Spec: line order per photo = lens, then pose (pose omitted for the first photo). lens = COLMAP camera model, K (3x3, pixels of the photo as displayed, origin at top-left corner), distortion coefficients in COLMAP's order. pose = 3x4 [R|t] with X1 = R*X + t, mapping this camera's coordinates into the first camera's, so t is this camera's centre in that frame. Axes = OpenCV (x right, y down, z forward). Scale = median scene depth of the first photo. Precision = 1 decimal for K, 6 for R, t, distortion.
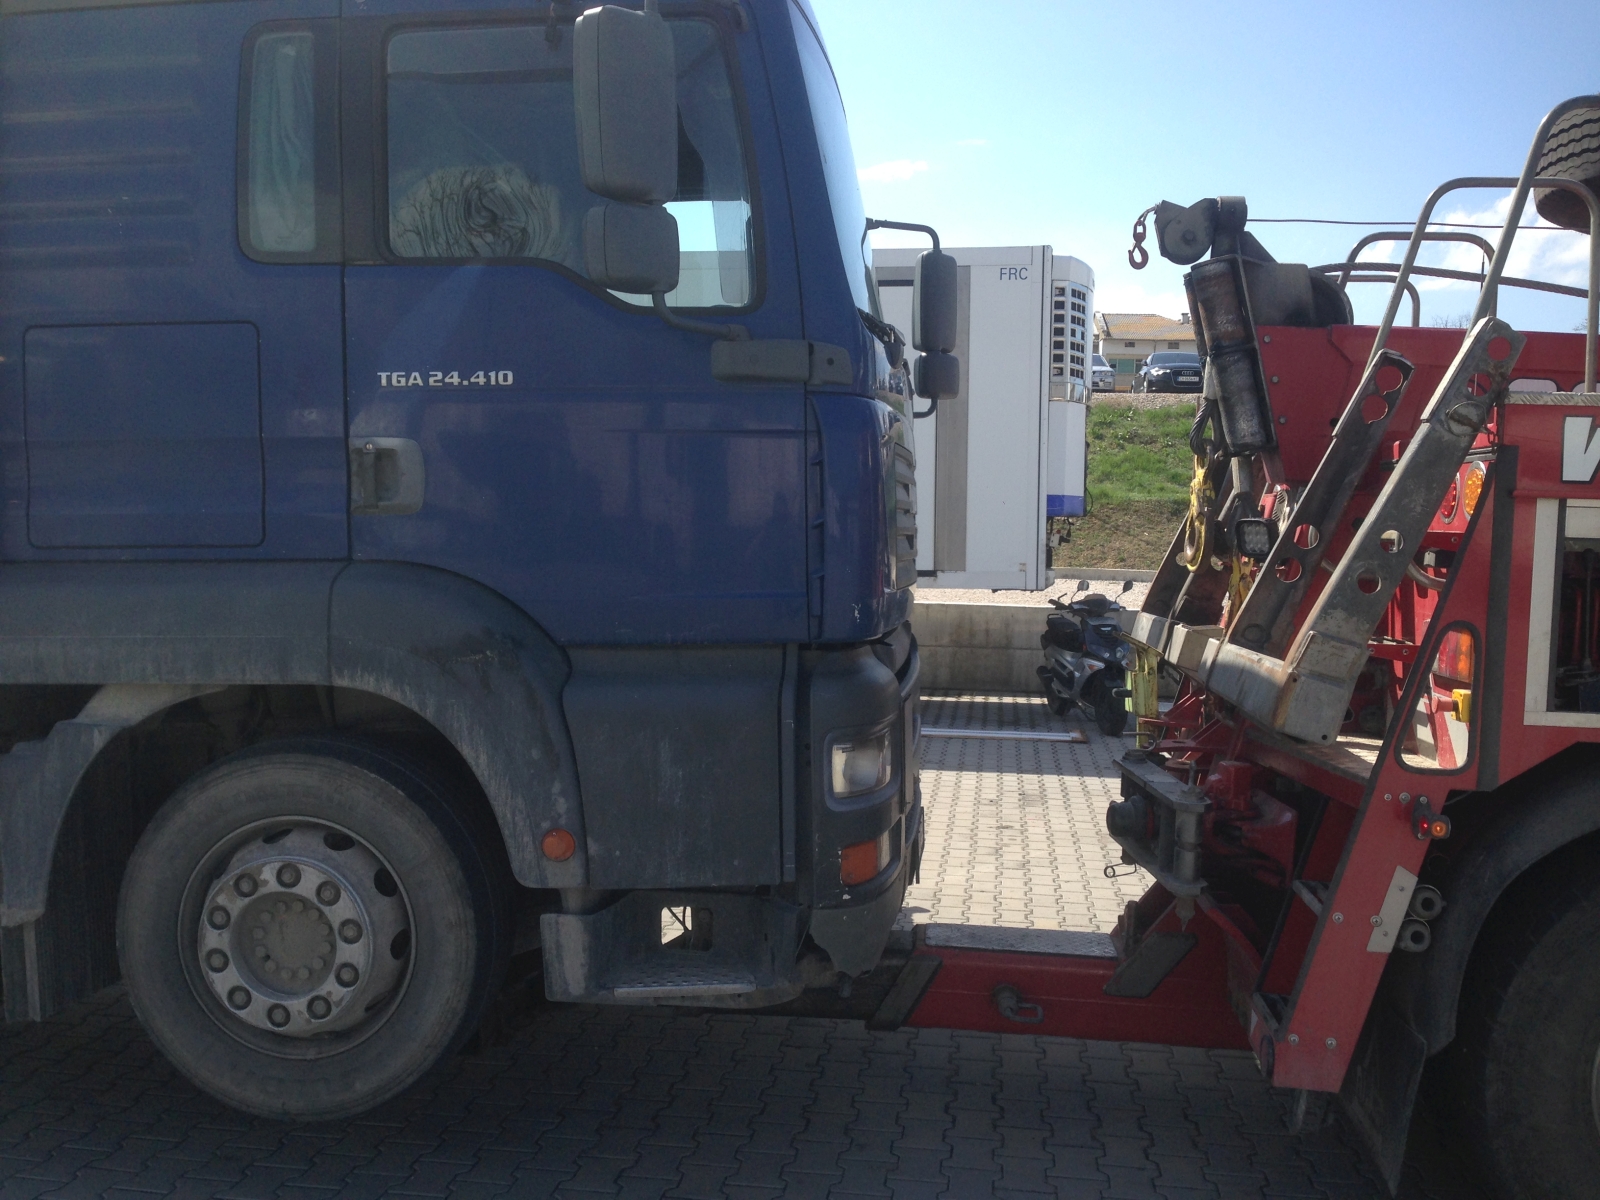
lens RADIAL K [[1373.8, 0, 800.4], [0, 1373.8, 561.8], [0, 0, 1]] dist [0.054675, -0.002980]
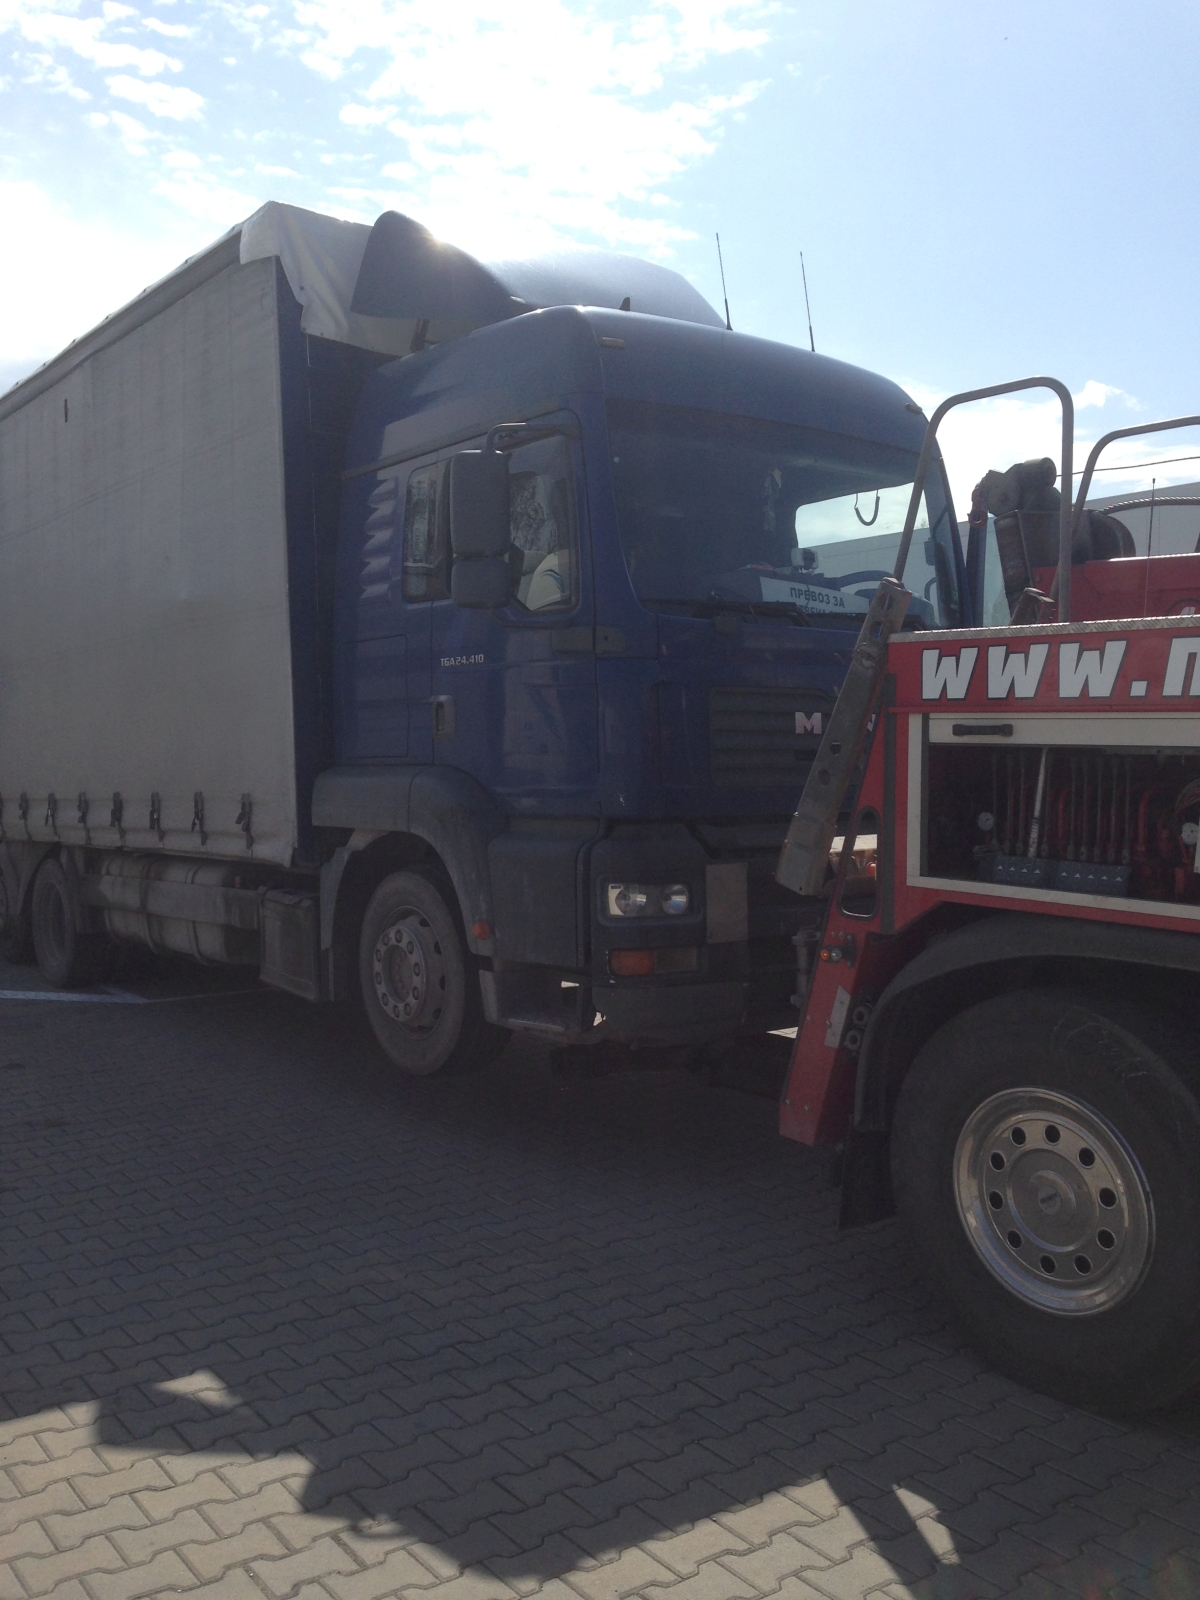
lens RADIAL K [[1461.6, 0, 600.0], [0, 1461.6, 800.0], [0, 0, 1]] dist [-0.045913, -0.008064]
pose [[0.691967, 0.014861, -0.721776, 1.215169], [-0.015970, 0.999859, 0.005276, 0.031157], [0.721752, 0.007876, 0.692107, -0.148905]]
